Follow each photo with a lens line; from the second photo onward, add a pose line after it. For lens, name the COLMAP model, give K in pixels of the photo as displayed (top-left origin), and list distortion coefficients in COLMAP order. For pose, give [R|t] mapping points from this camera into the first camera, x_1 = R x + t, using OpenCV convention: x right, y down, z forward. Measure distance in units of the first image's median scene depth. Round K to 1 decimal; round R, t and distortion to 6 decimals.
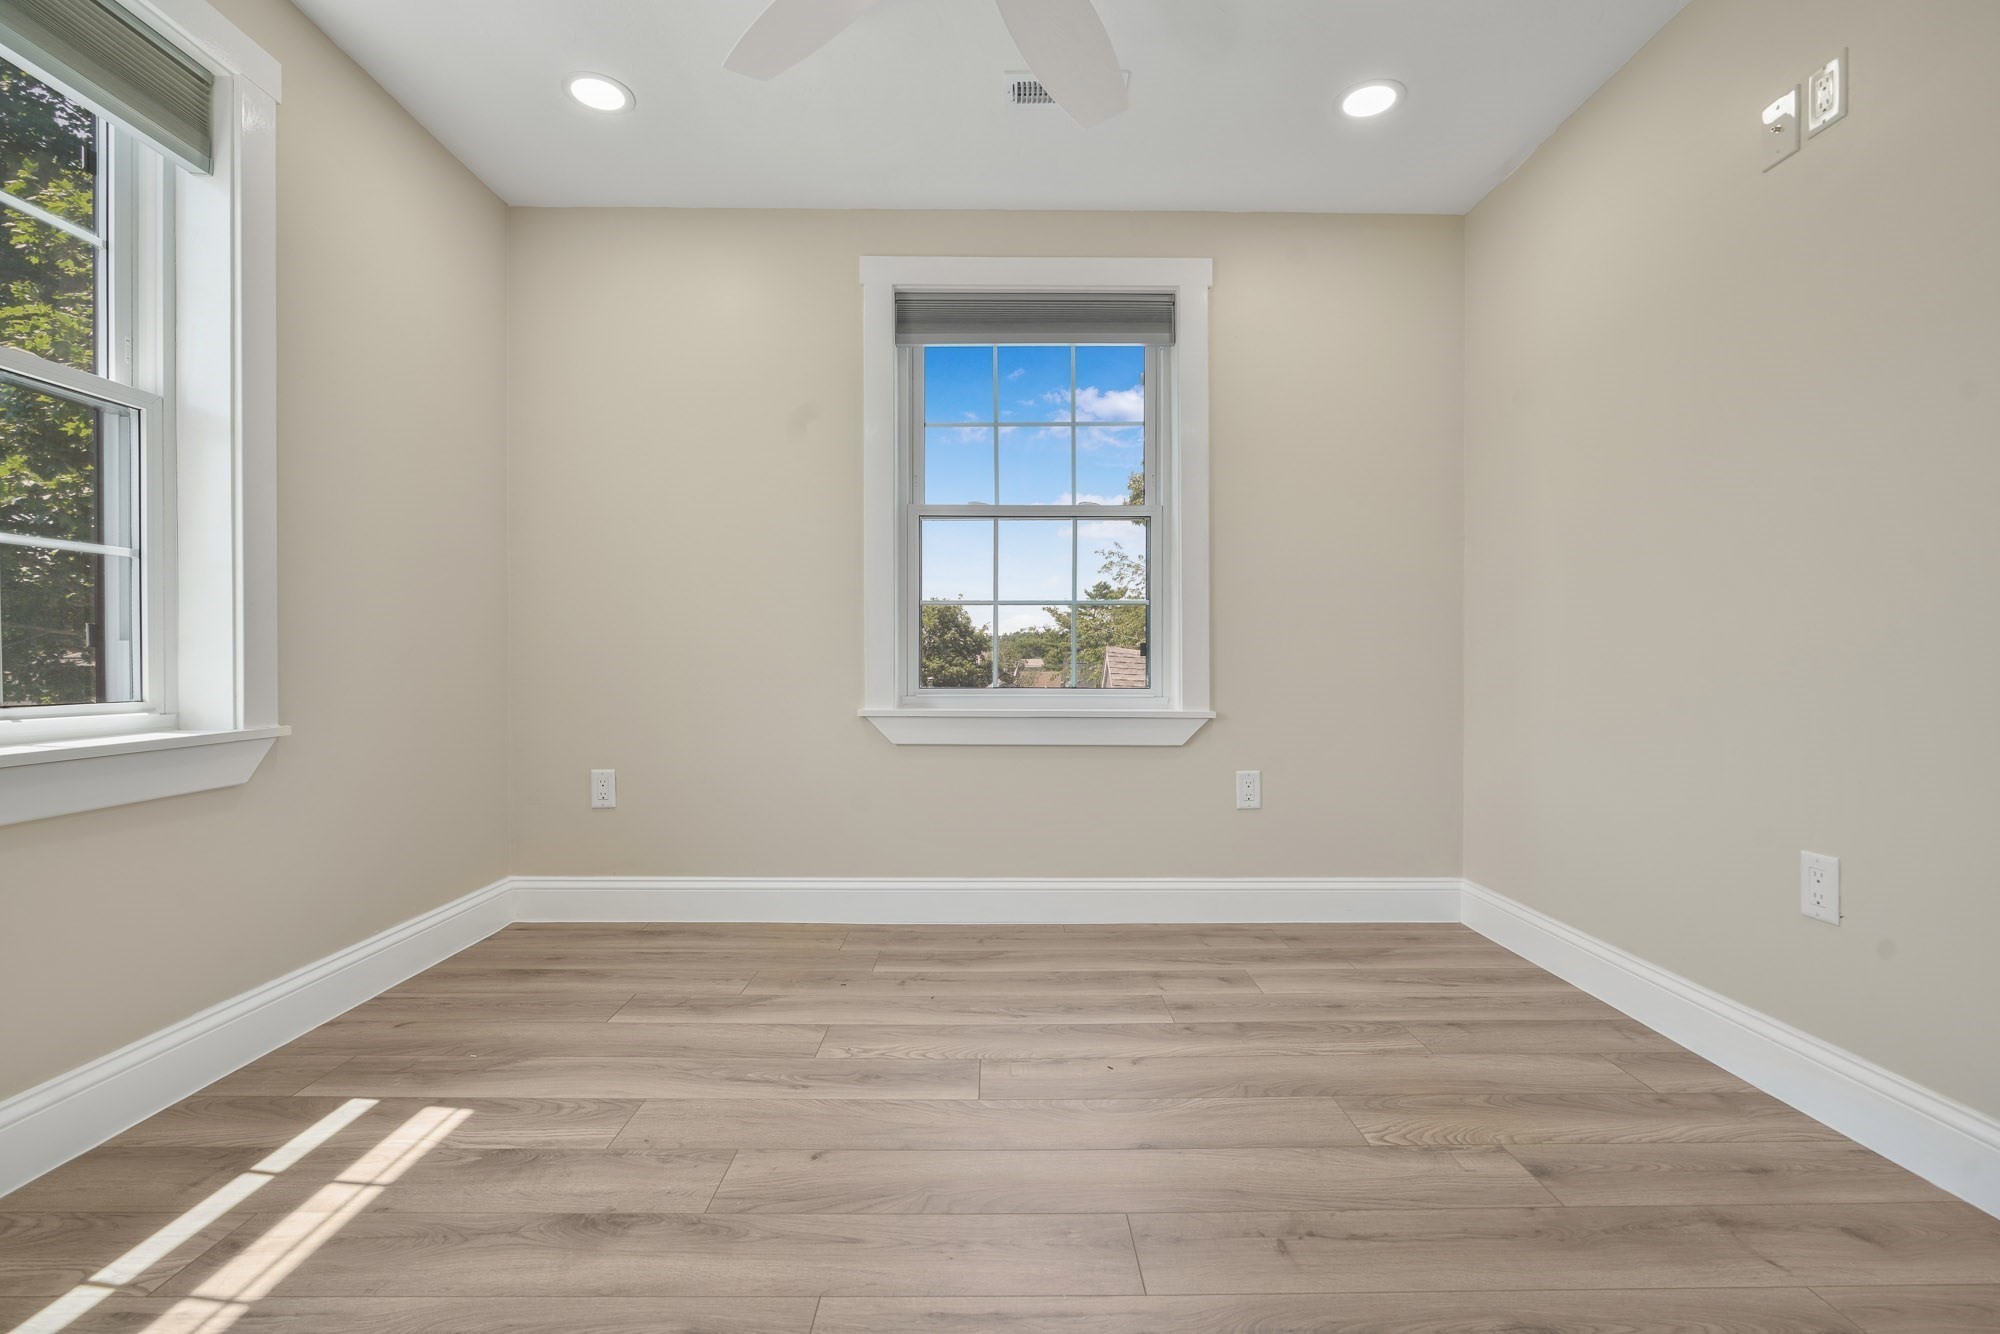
lens RADIAL K [[916.8, 0, 1000.3], [0, 916.8, 672.4], [0, 0, 1]] dist [-0.007529, 0.001001]
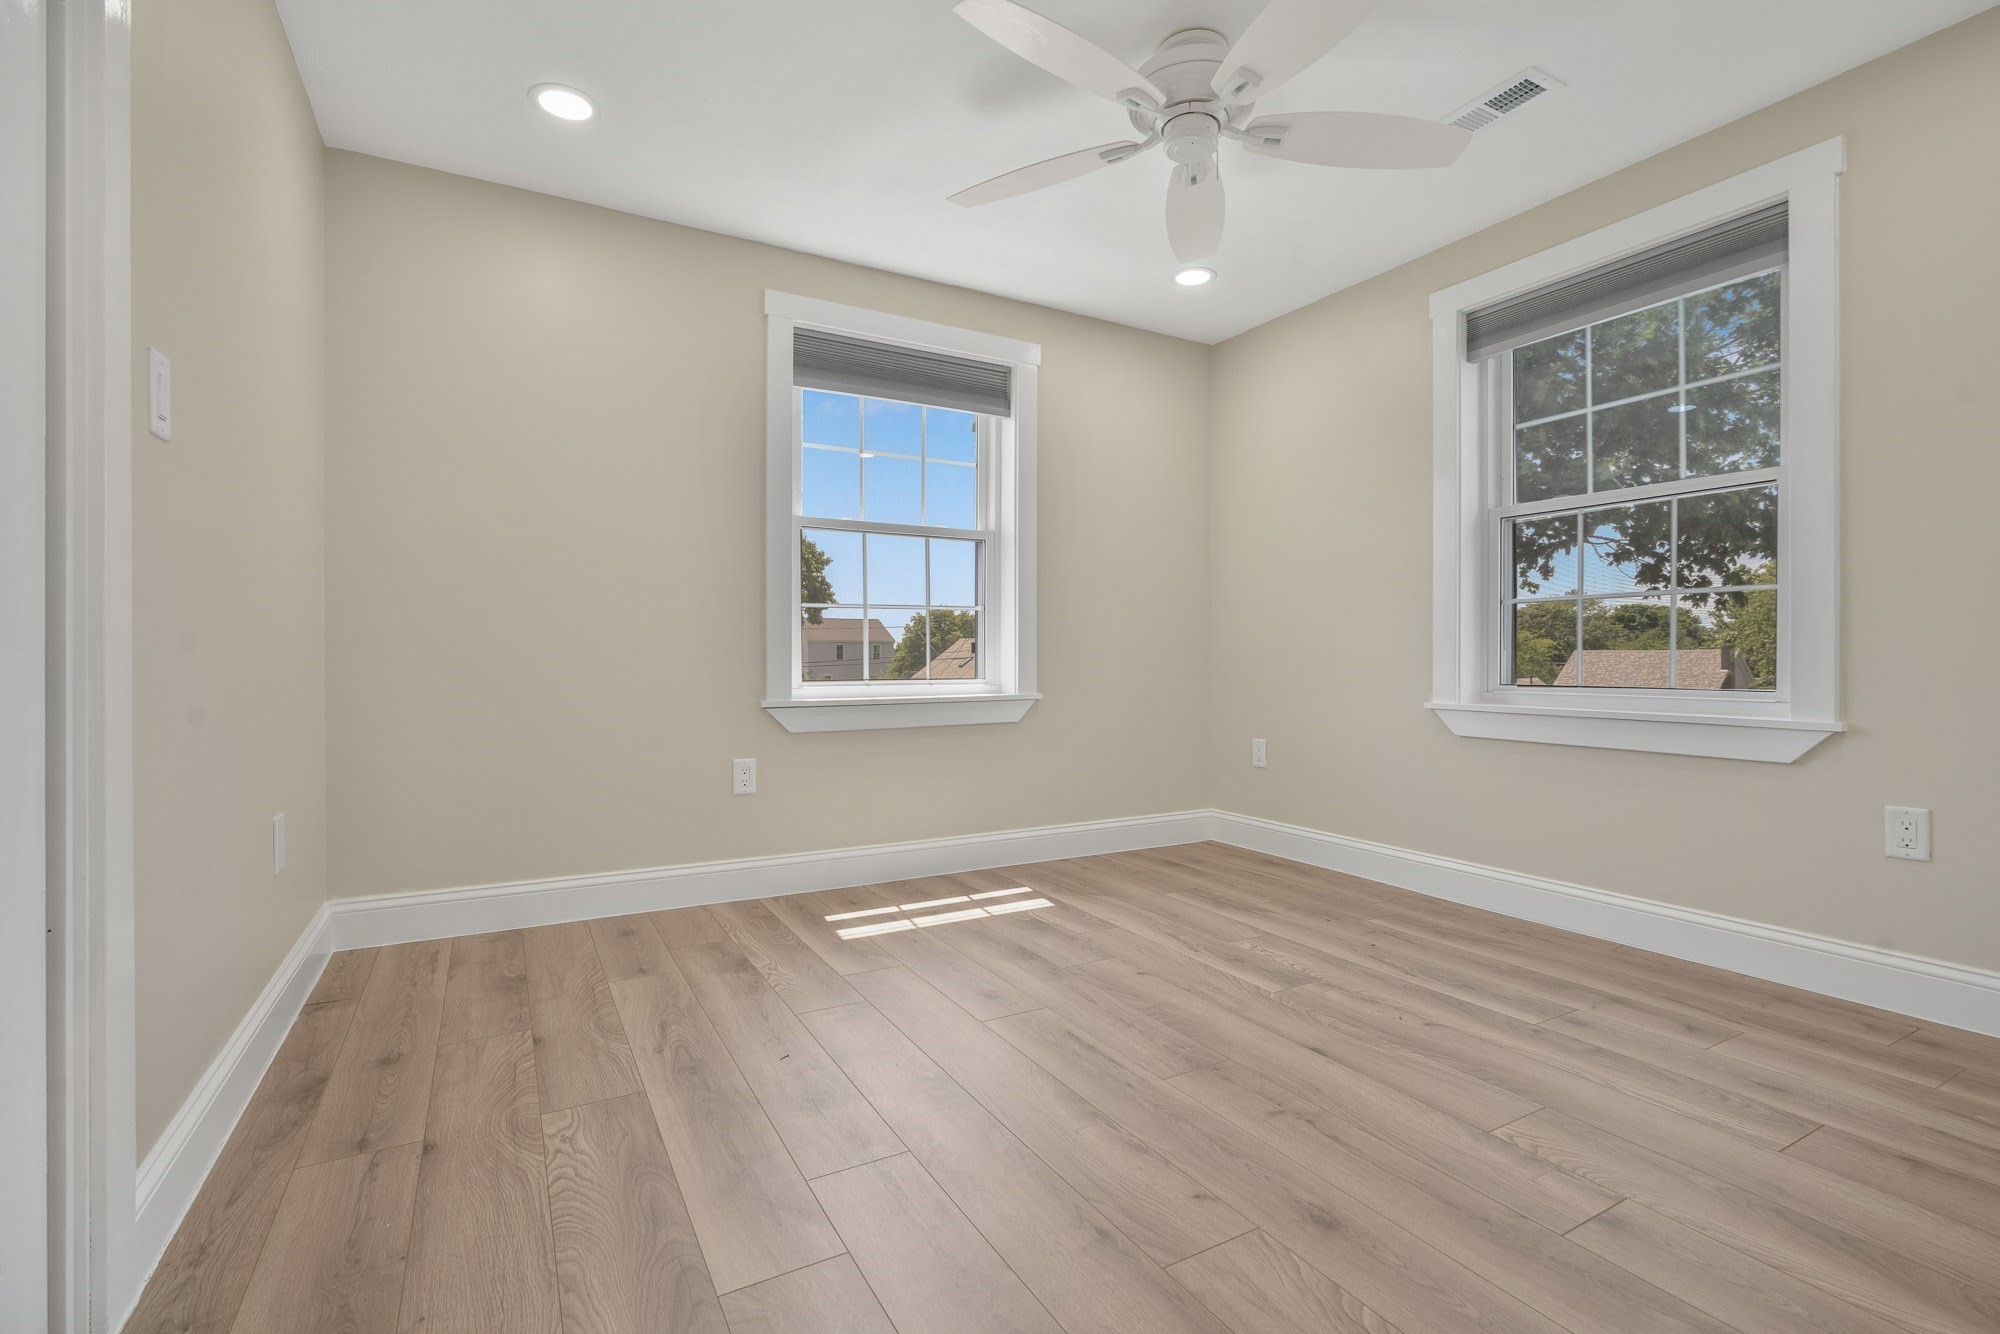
lens RADIAL K [[910.3, 0, 1009.1], [0, 910.3, 666.4], [0, 0, 1]] dist [-0.003886, 0.000966]
pose [[0.484458, 0.004604, -0.874802, 0.771400], [-0.009486, 0.999955, 0.000010, 0.002847], [0.874763, 0.008293, 0.484480, 0.028776]]
